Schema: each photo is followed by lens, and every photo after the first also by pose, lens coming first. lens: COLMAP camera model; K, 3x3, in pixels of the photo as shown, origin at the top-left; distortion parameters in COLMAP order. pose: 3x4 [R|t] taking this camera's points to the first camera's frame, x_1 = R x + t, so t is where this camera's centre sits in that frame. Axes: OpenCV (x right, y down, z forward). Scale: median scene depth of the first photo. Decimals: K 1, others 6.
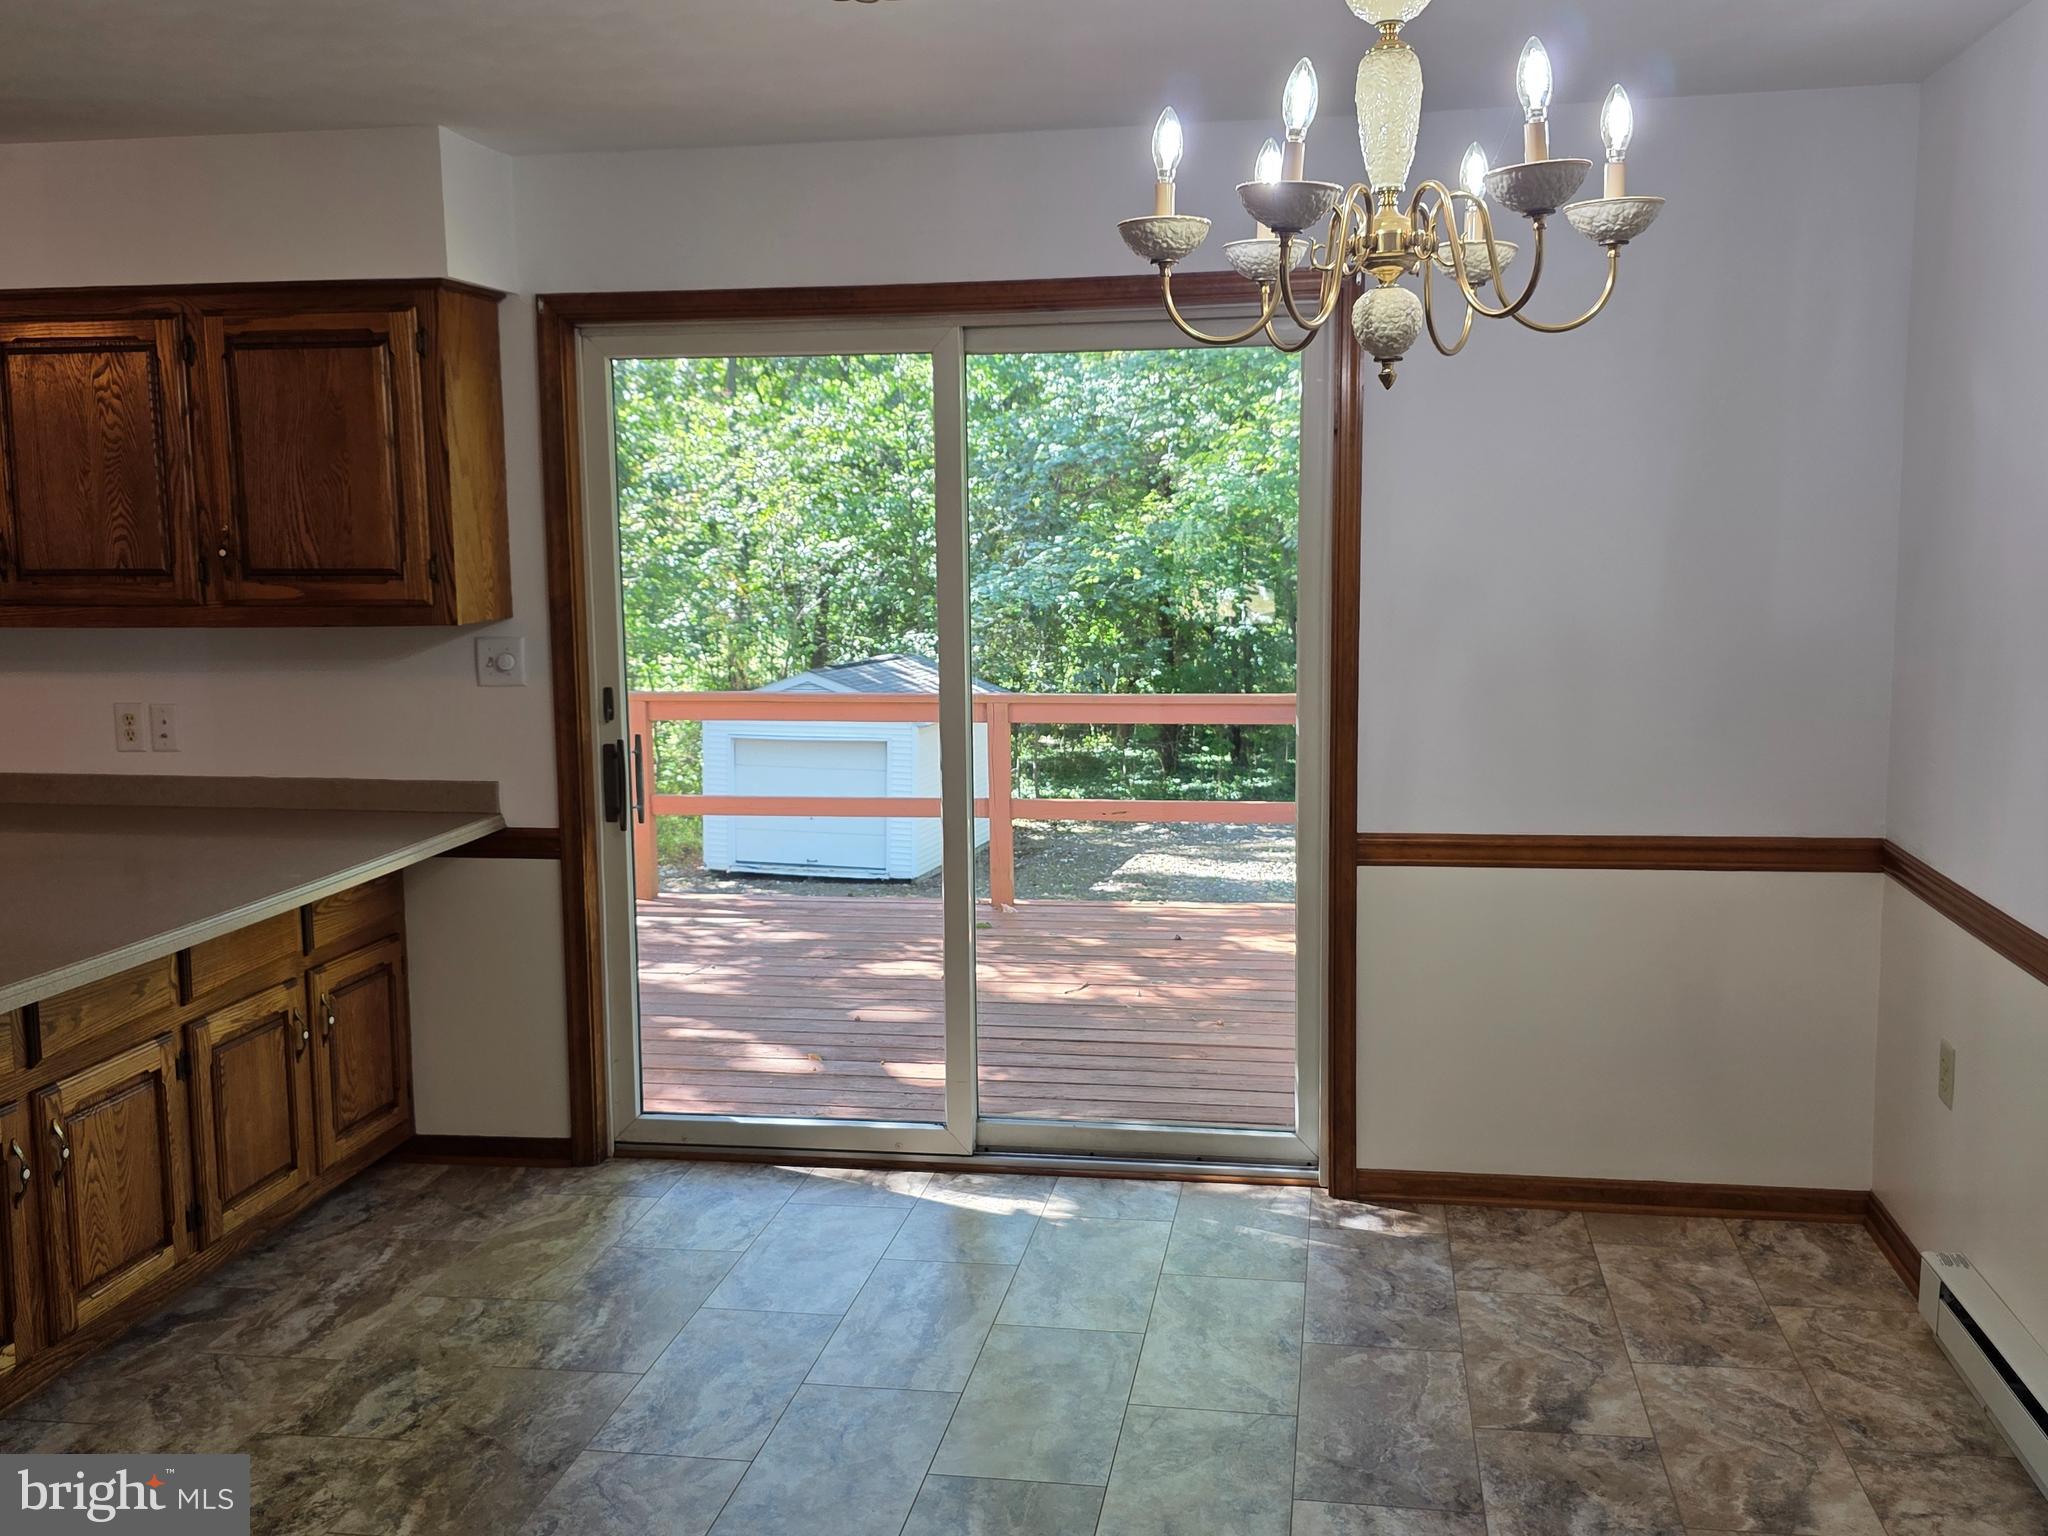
lens RADIAL K [[1936.5, 0, 1041.1], [0, 1936.5, 742.5], [0, 0, 1]] dist [0.026853, 0.000000]
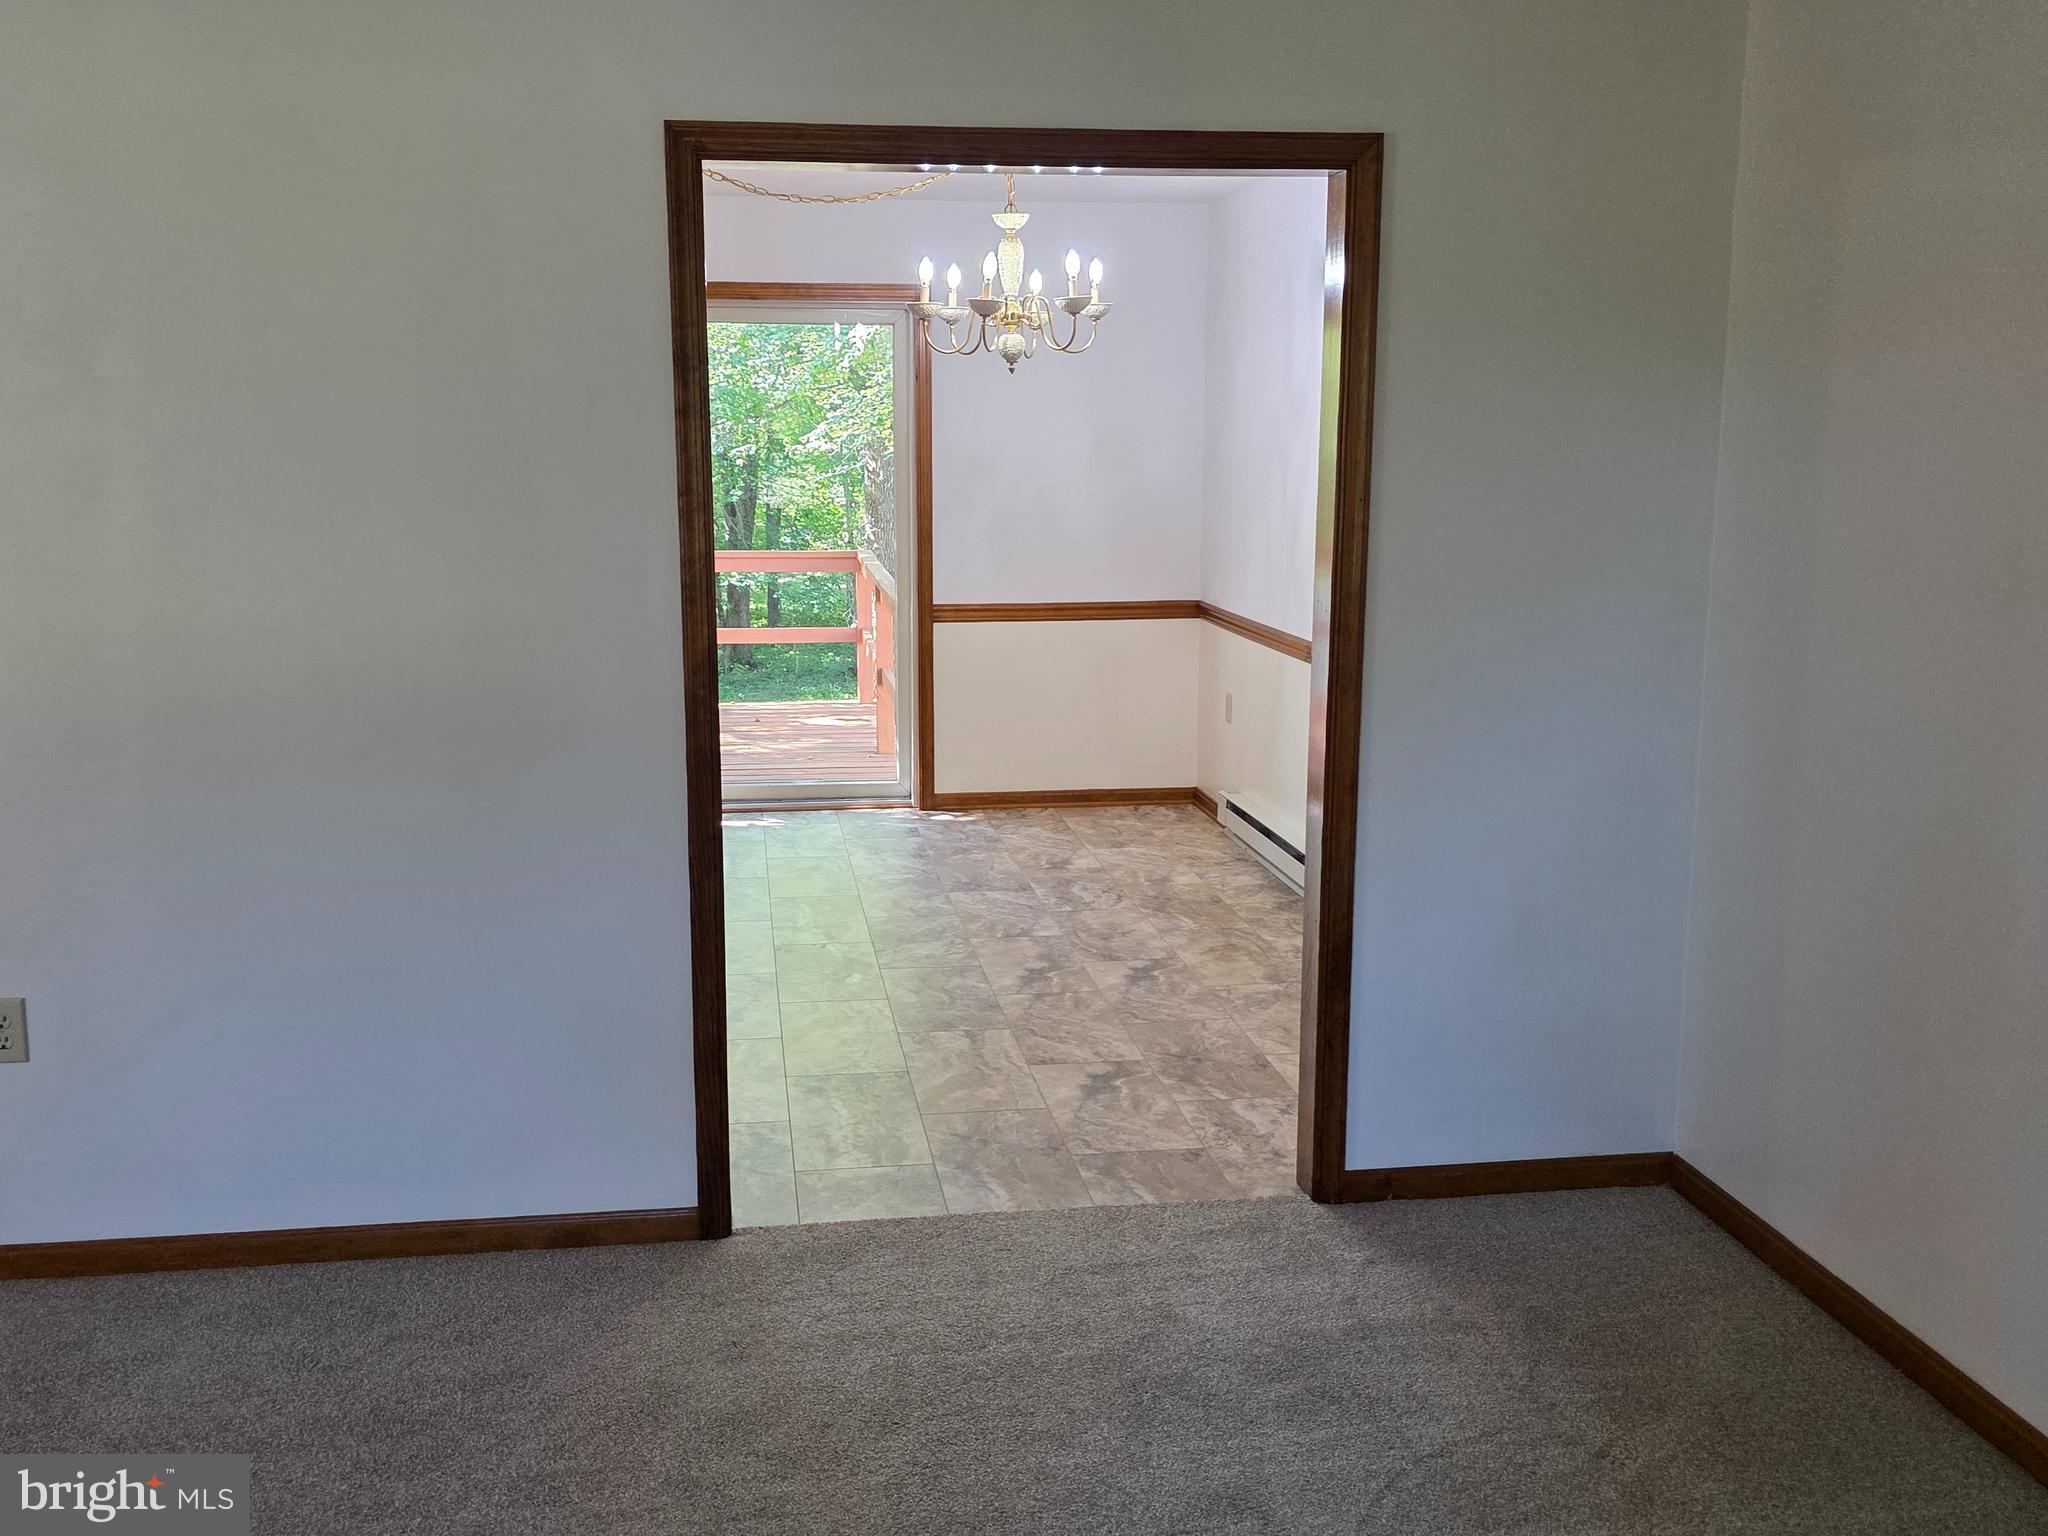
lens RADIAL K [[1936.5, 0, 1028.1], [0, 1936.5, 784.4], [0, 0, 1]] dist [0.026853, 0.000000]
pose [[0.950744, -0.042432, 0.307060, -0.279770], [0.023038, 0.997520, 0.066513, 0.085517], [-0.309121, -0.056163, 0.949363, -0.669092]]
